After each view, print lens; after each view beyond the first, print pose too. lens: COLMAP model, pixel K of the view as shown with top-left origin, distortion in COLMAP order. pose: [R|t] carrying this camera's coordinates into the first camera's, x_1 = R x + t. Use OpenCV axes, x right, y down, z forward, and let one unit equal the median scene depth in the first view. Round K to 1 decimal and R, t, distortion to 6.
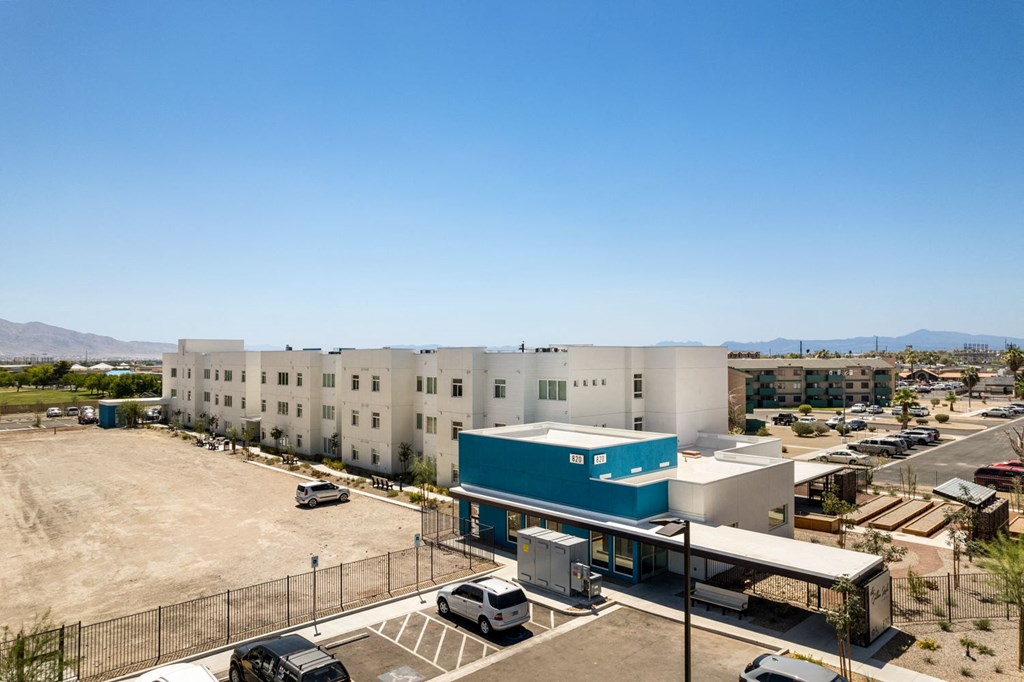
lens RADIAL K [[615.0, 0, 511.1], [0, 615.0, 342.3], [0, 0, 1]] dist [-0.003095, -0.005154]
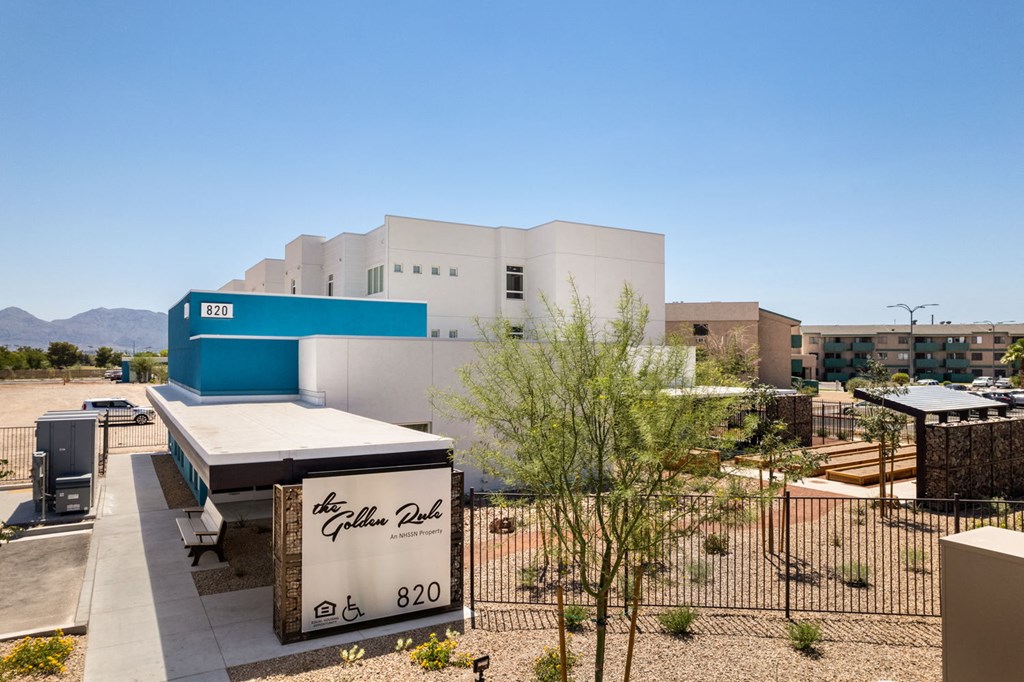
lens RADIAL K [[615.0, 0, 513.7], [0, 615.0, 345.3], [0, 0, 1]] dist [-0.003095, -0.005154]
pose [[0.978759, 0.005785, -0.204932, 0.280121], [-0.003855, 0.999944, 0.009816, 0.109040], [0.204977, -0.008817, 0.978727, 0.233031]]
